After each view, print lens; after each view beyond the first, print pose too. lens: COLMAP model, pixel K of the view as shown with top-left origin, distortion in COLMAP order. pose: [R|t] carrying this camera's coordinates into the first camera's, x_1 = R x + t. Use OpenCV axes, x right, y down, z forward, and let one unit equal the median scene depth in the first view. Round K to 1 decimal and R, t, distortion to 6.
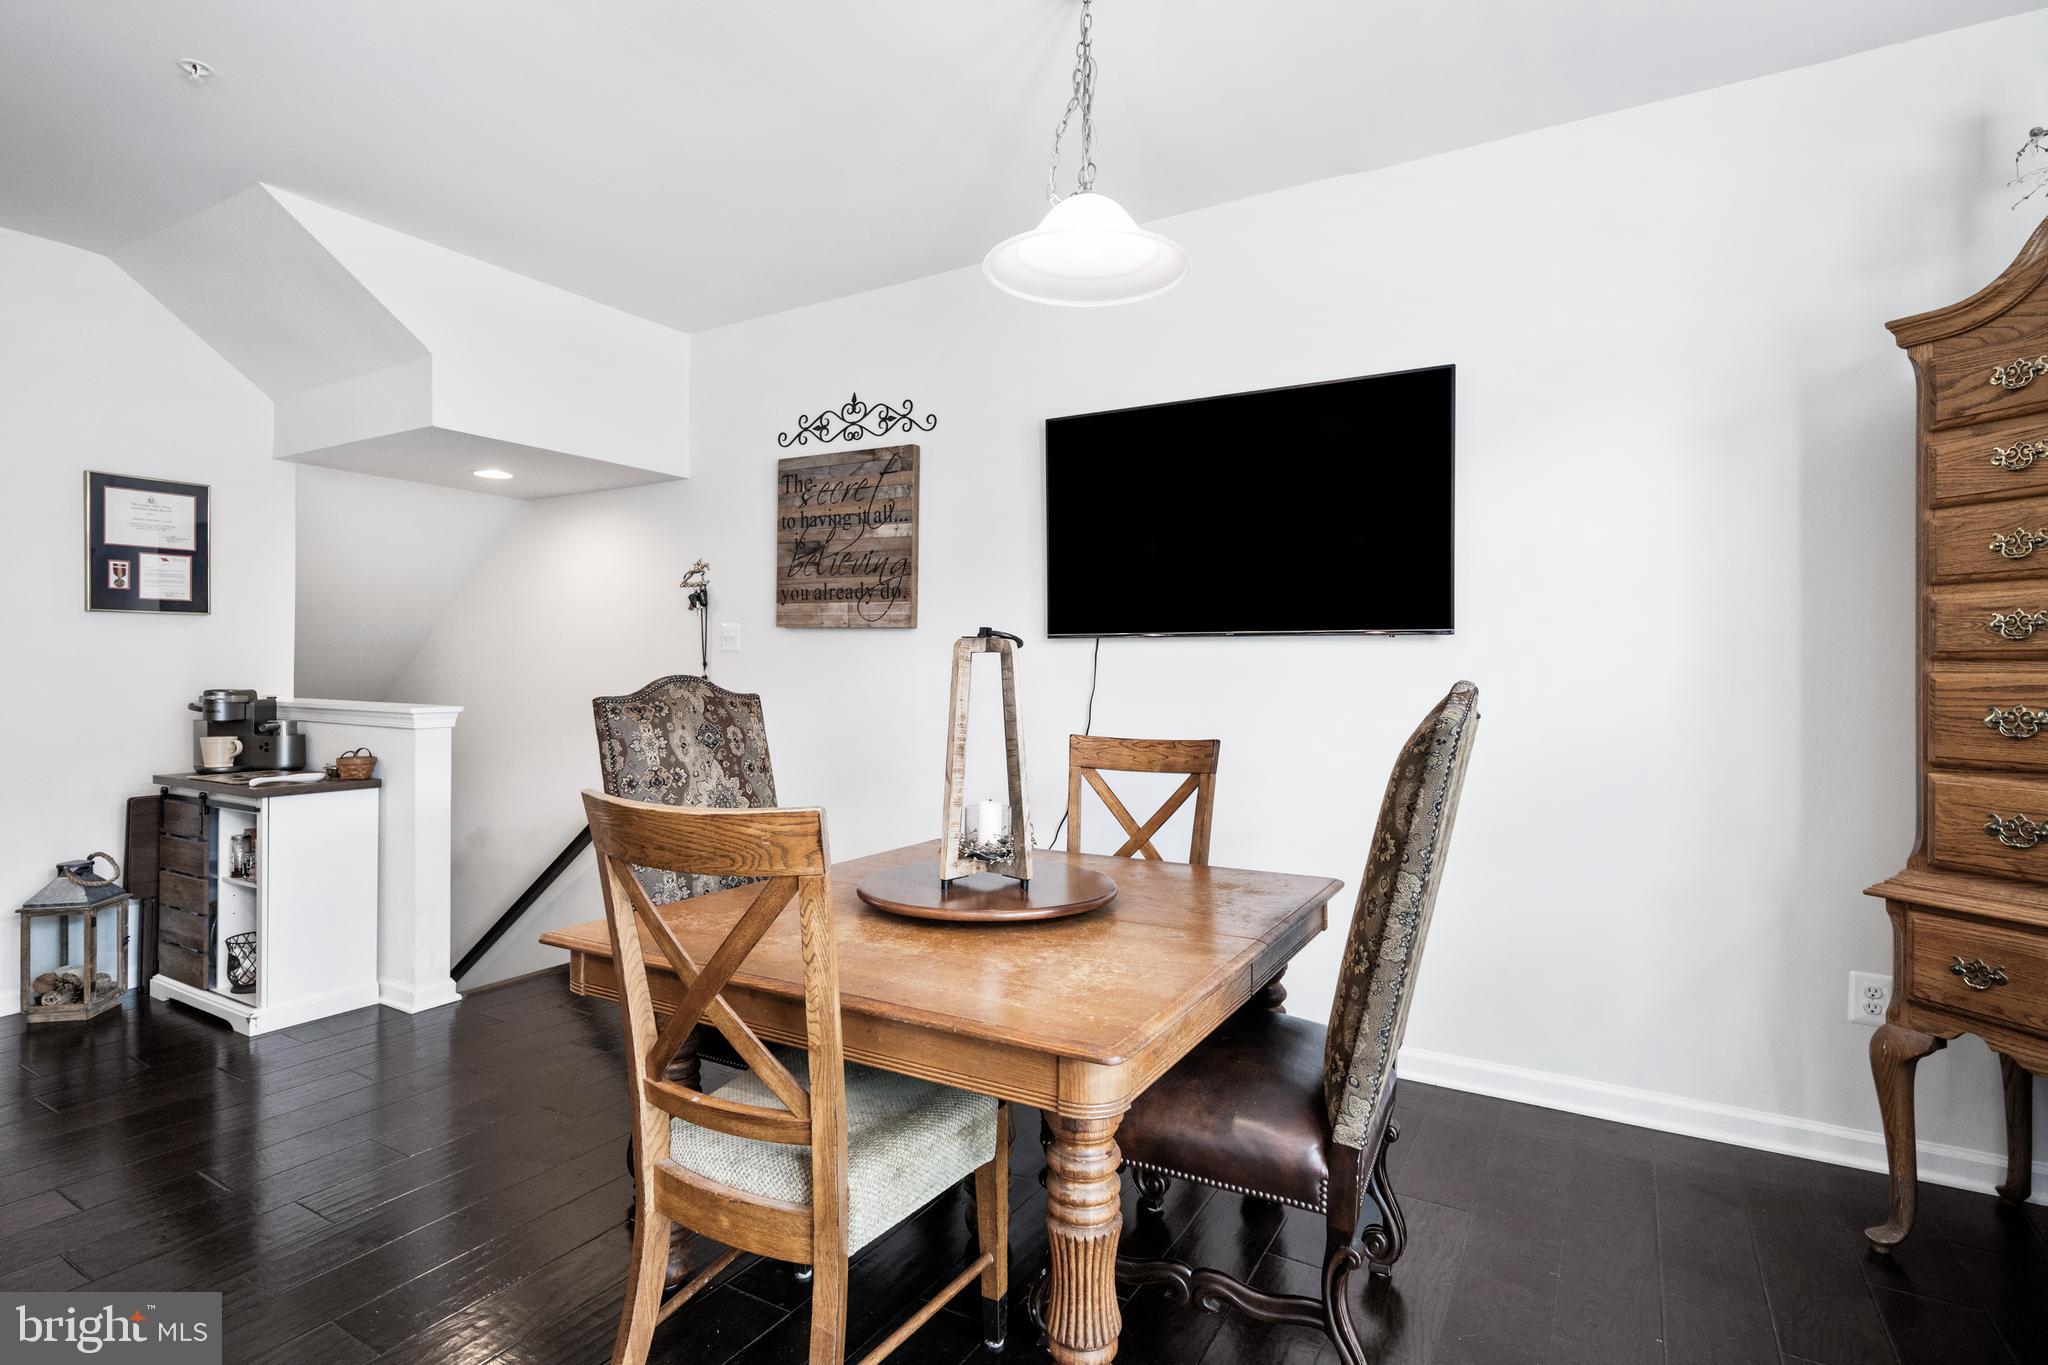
lens RADIAL K [[1017.1, 0, 1028.1], [0, 1017.1, 666.8], [0, 0, 1]] dist [-0.004919, 0.002235]
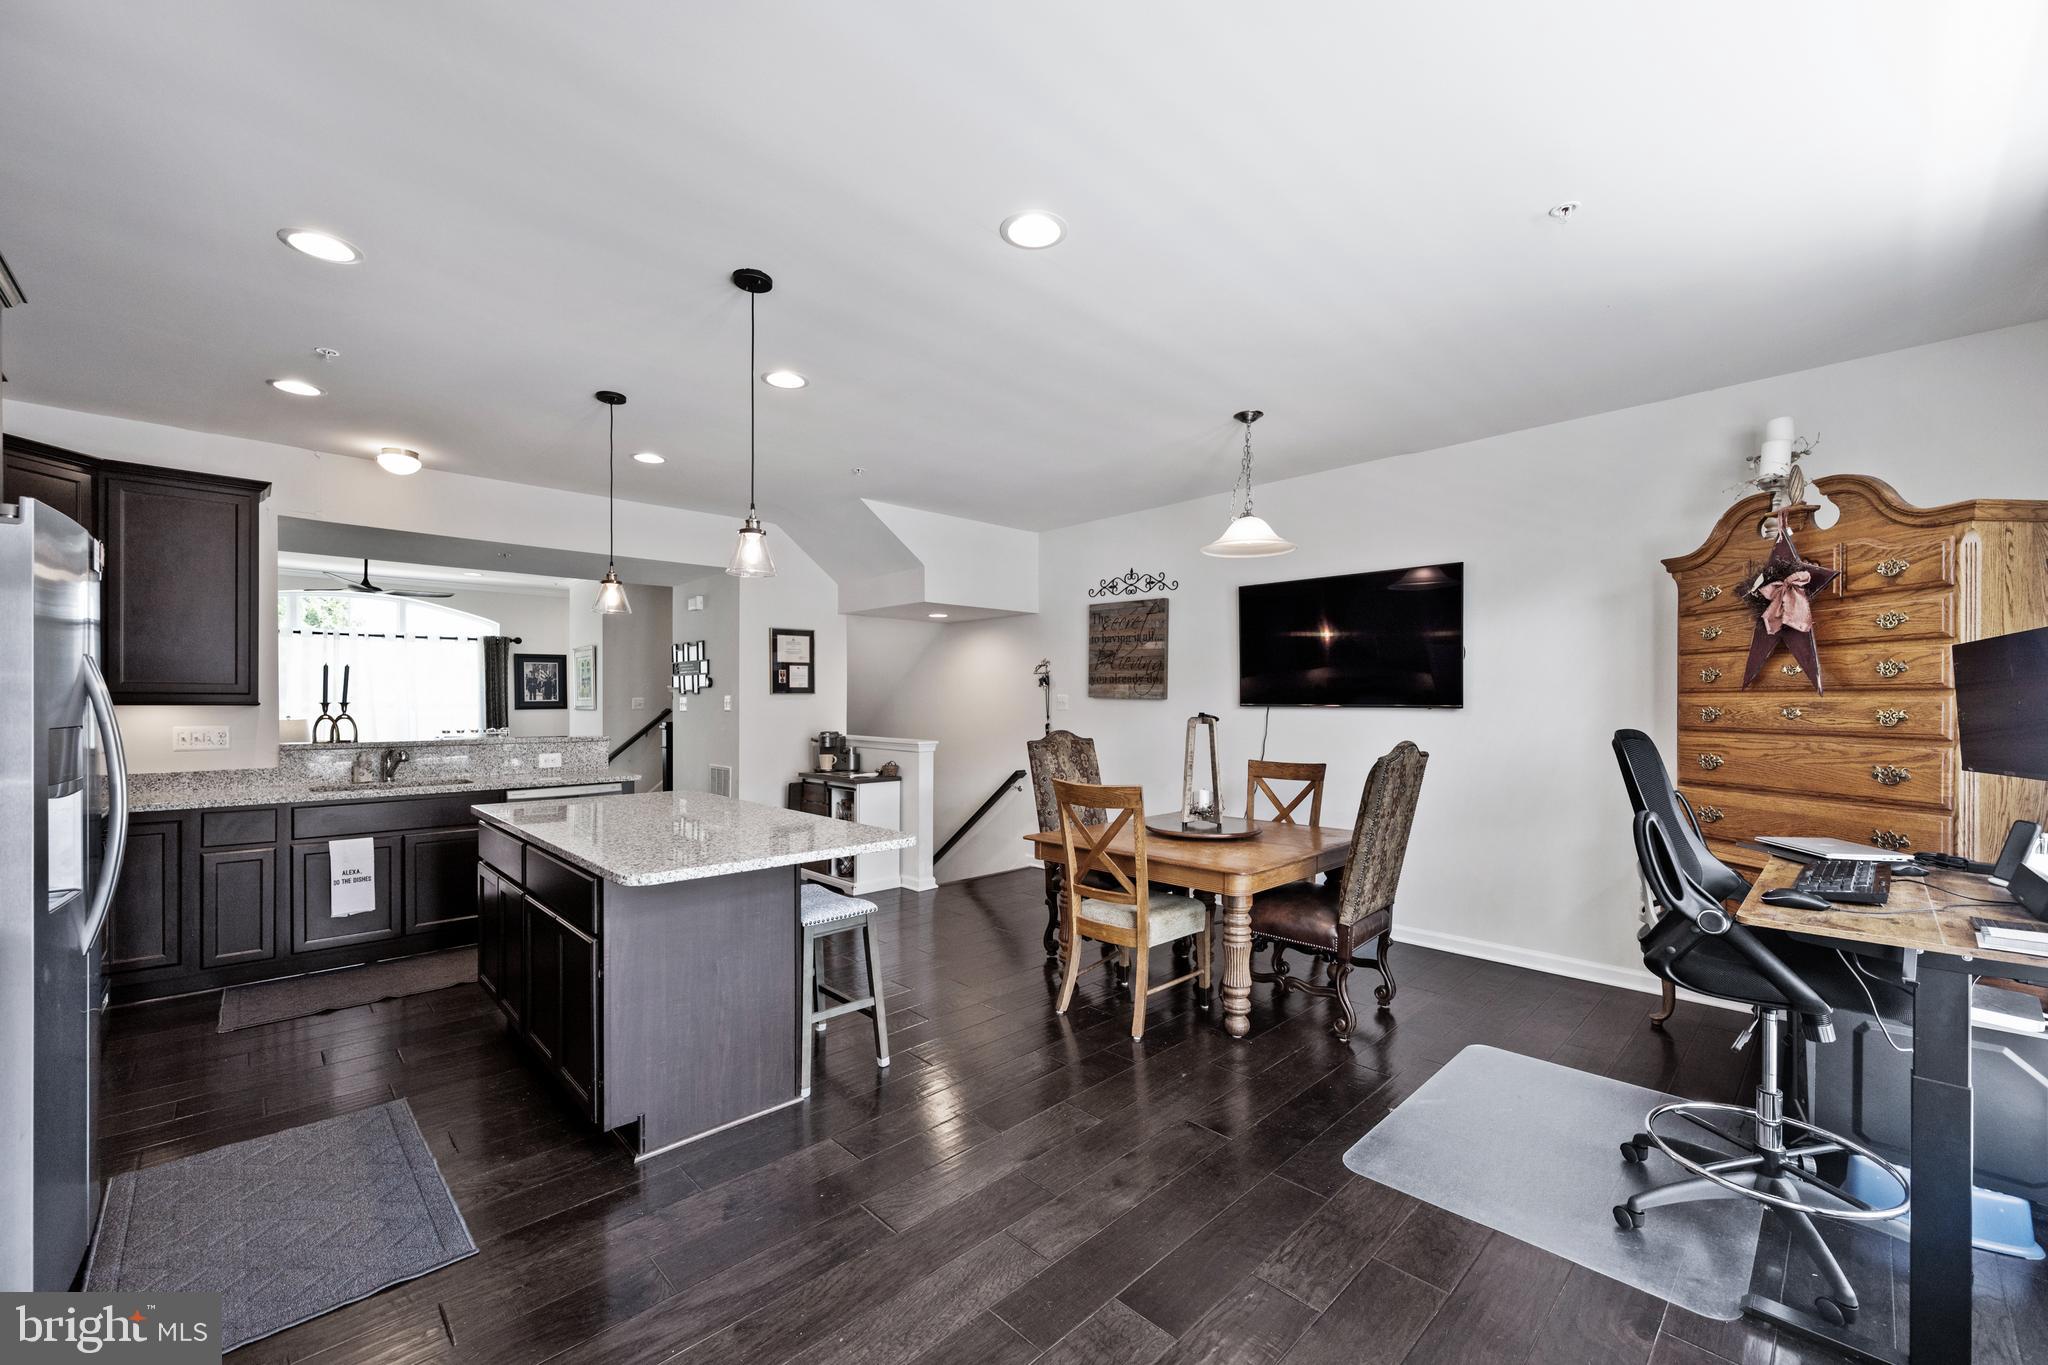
lens RADIAL K [[813.8, 0, 1037.1], [0, 813.8, 707.6], [0, 0, 1]] dist [-0.002761, 0.000121]
pose [[0.967078, -0.001491, -0.254476, 0.038953], [0.003797, 0.999956, 0.008571, -0.040627], [0.254452, -0.009256, 0.967041, -0.509880]]
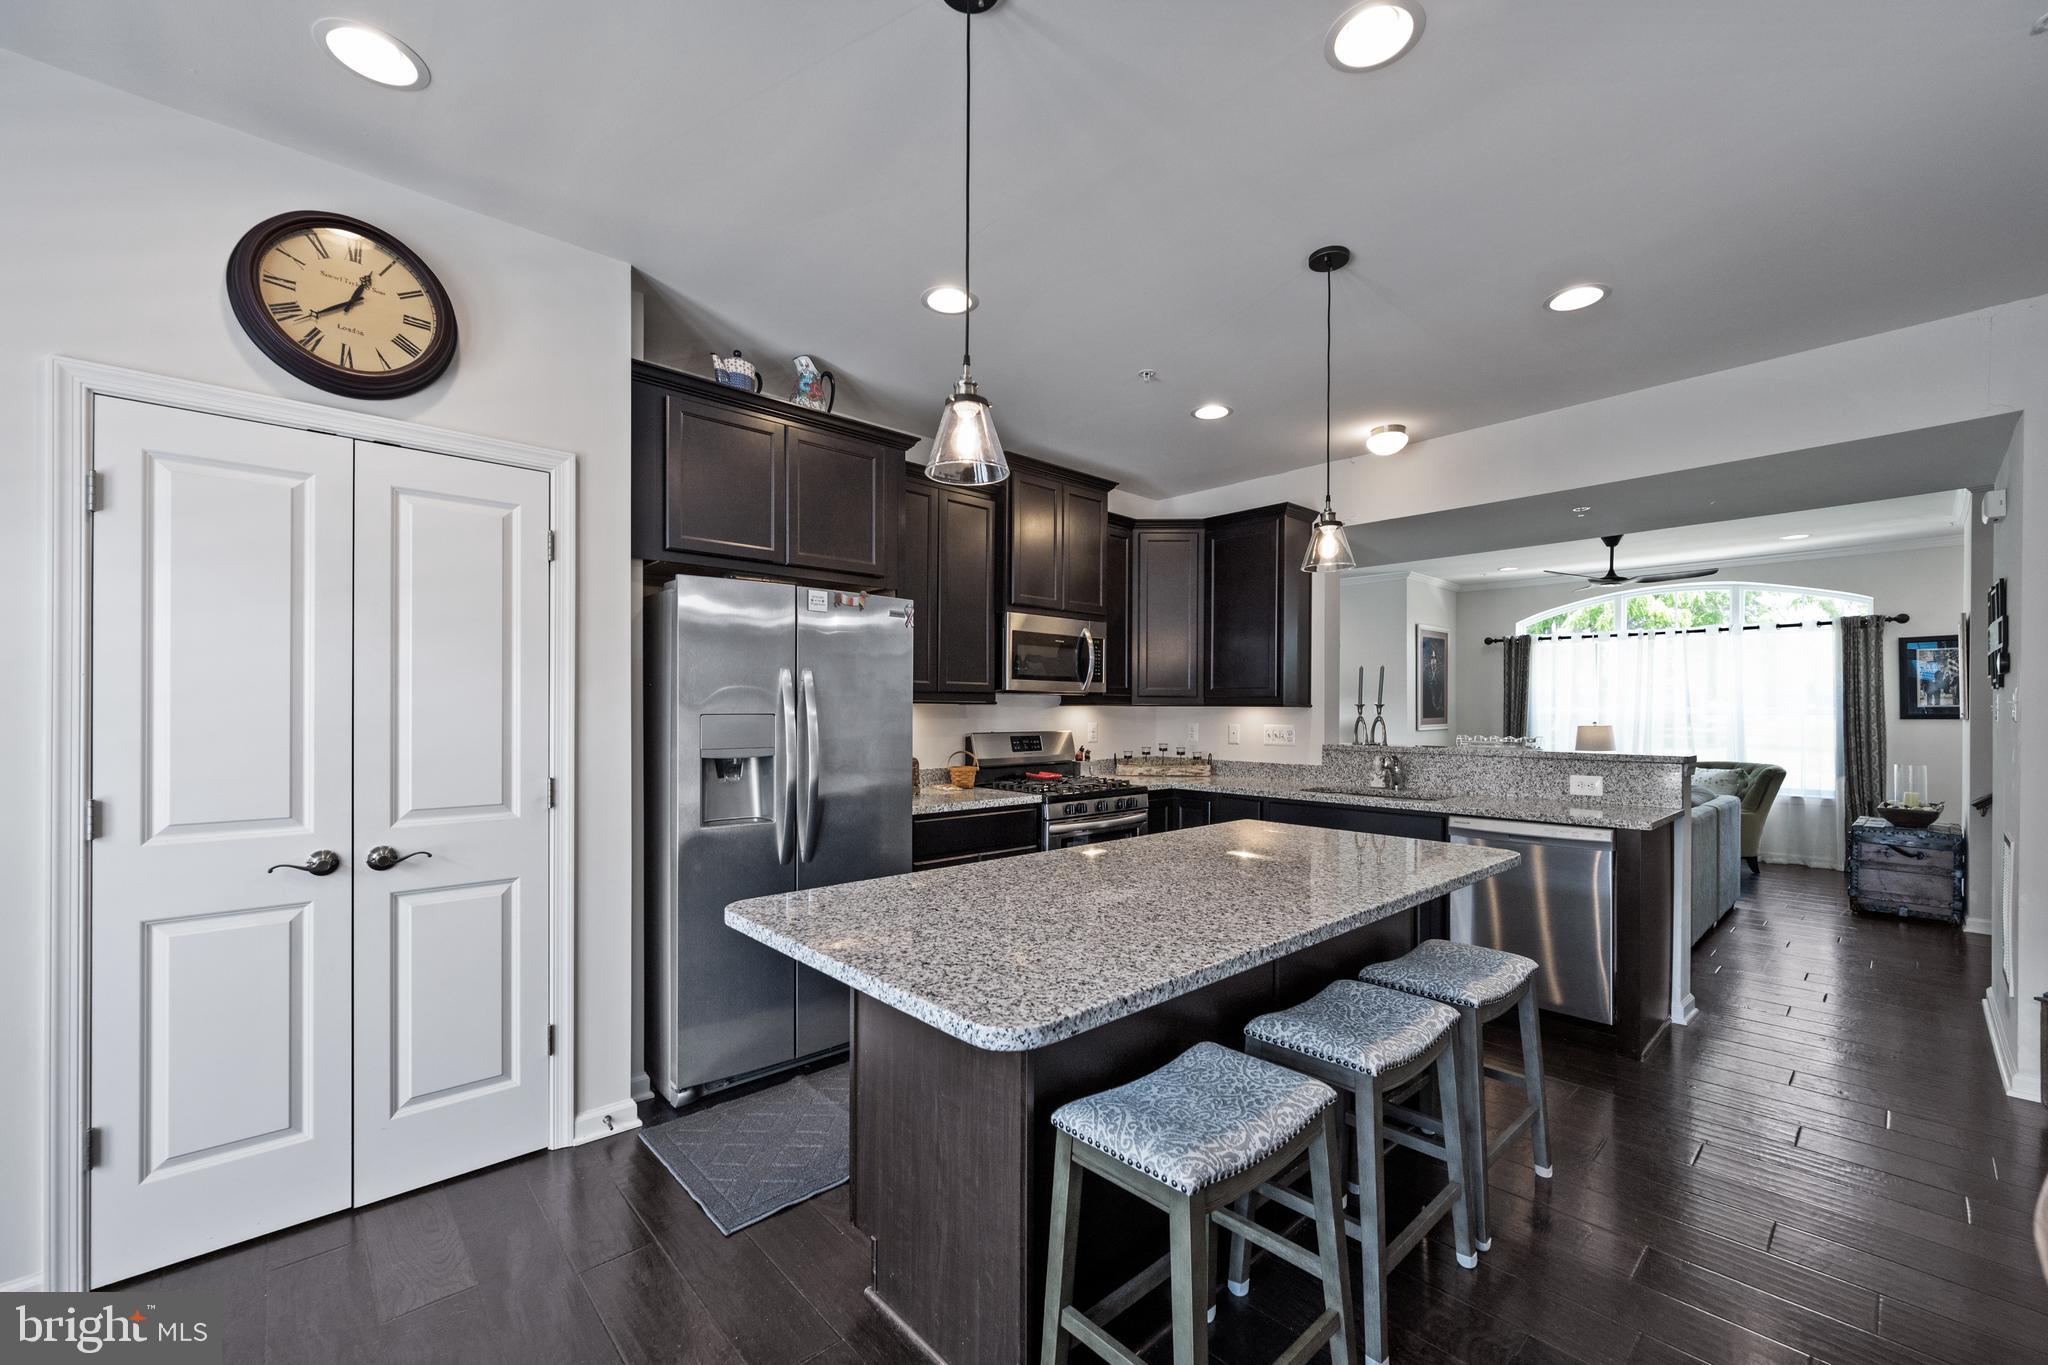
lens RADIAL K [[813.8, 0, 1039.2], [0, 813.8, 711.6], [0, 0, 1]] dist [-0.002761, 0.000121]
pose [[-0.277780, -0.003333, -0.960639, 0.011033], [-0.000157, 0.999994, -0.003424, -0.026684], [0.960645, -0.000800, -0.277779, 0.284178]]
